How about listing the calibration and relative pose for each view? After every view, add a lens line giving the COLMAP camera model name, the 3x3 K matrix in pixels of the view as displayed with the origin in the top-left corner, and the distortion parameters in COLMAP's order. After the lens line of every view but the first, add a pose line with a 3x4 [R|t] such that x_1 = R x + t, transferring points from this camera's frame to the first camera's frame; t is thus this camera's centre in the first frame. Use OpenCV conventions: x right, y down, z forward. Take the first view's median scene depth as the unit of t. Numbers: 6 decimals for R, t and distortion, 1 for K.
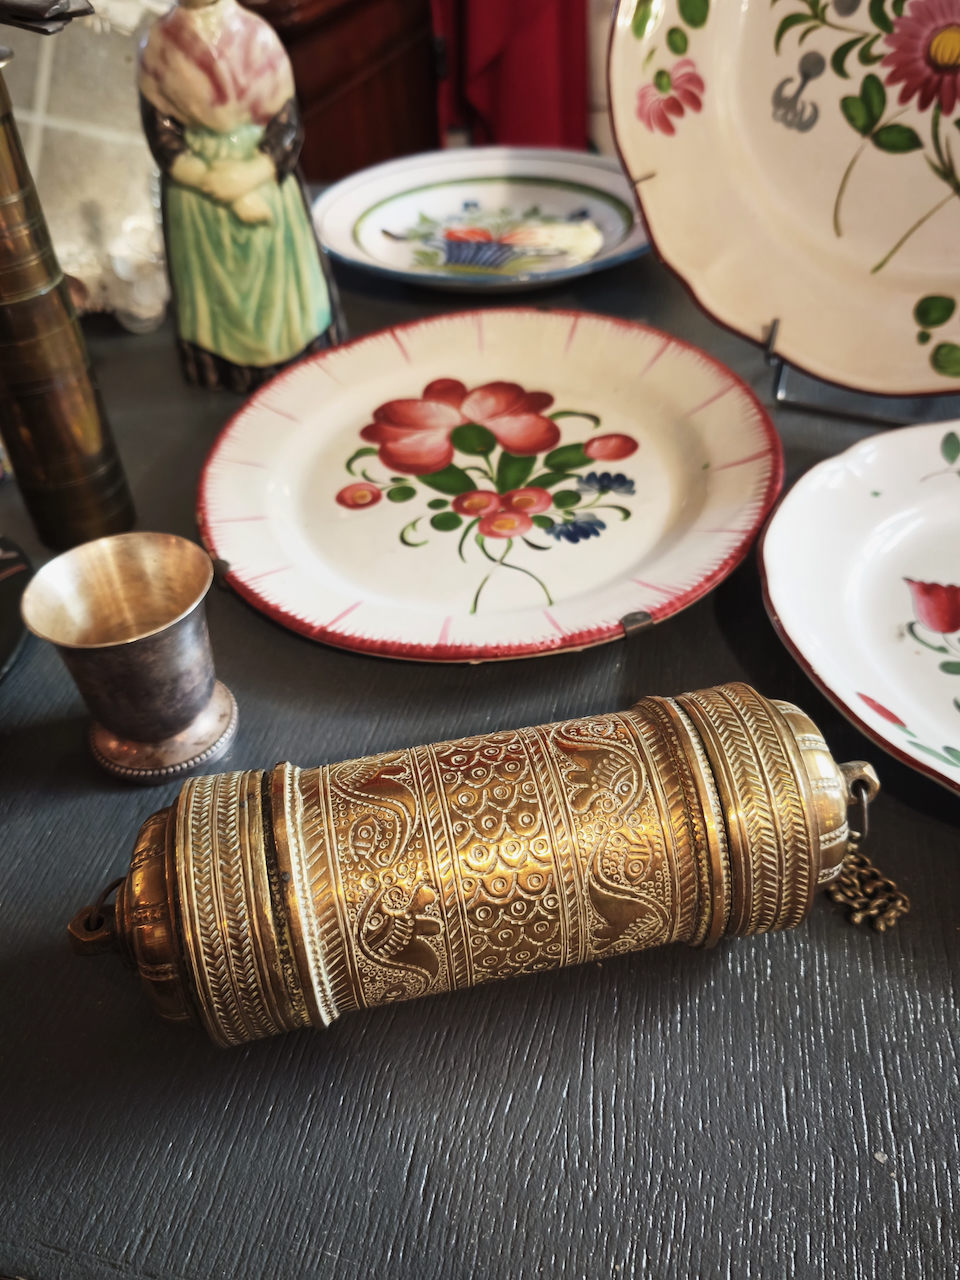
lens RADIAL K [[1044.0, 0, 464.0], [0, 1044.0, 641.6], [0, 0, 1]] dist [0.027523, -0.044141]
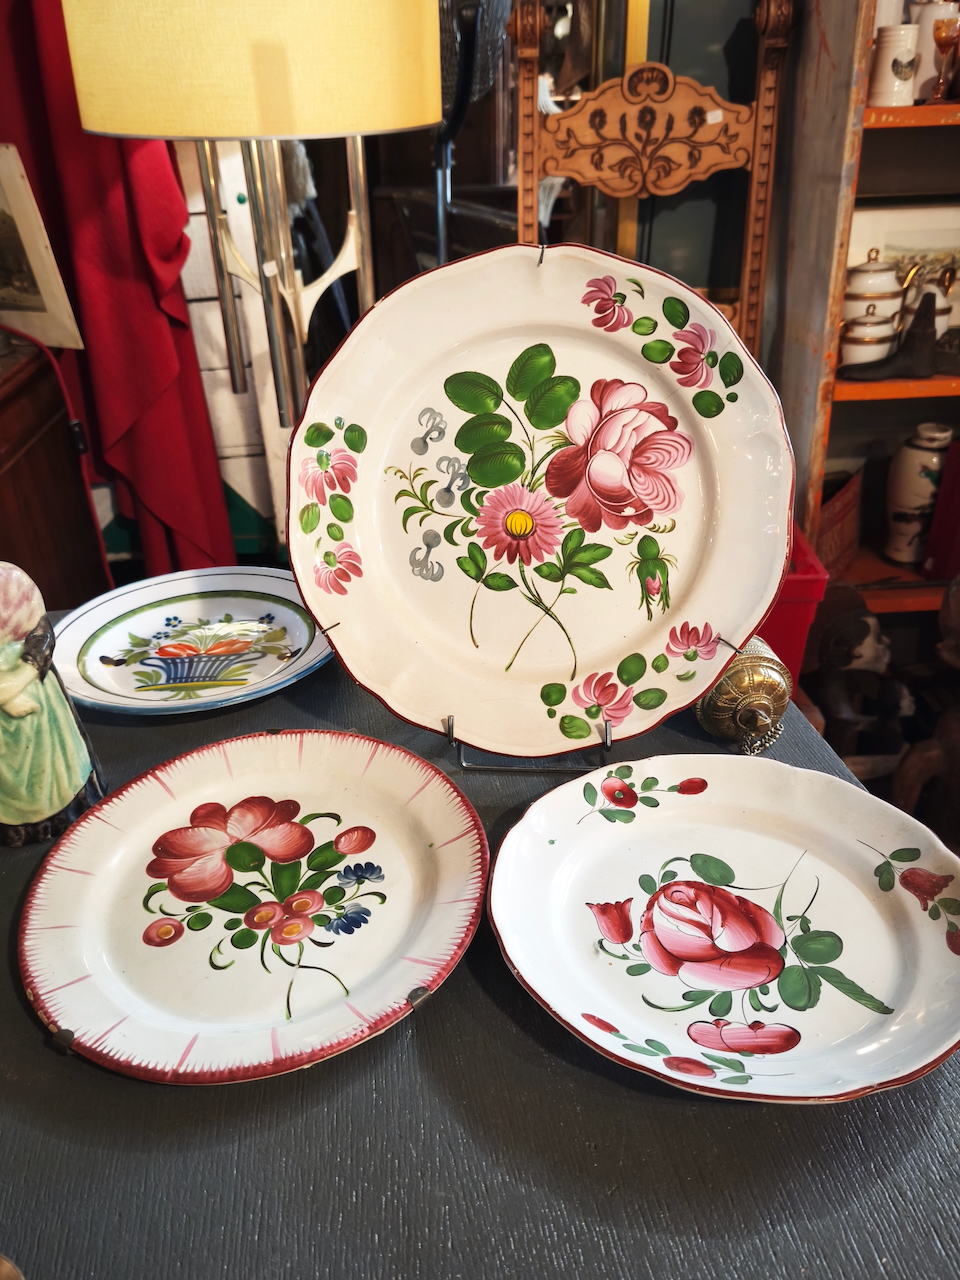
lens RADIAL K [[1004.8, 0, 466.1], [0, 1004.8, 636.3], [0, 0, 1]] dist [0.040561, -0.002099]
pose [[0.933564, -0.158498, 0.321461, -0.092169], [0.235595, 0.947284, -0.217135, -0.122529], [-0.270099, 0.278444, 0.921692, -0.257666]]
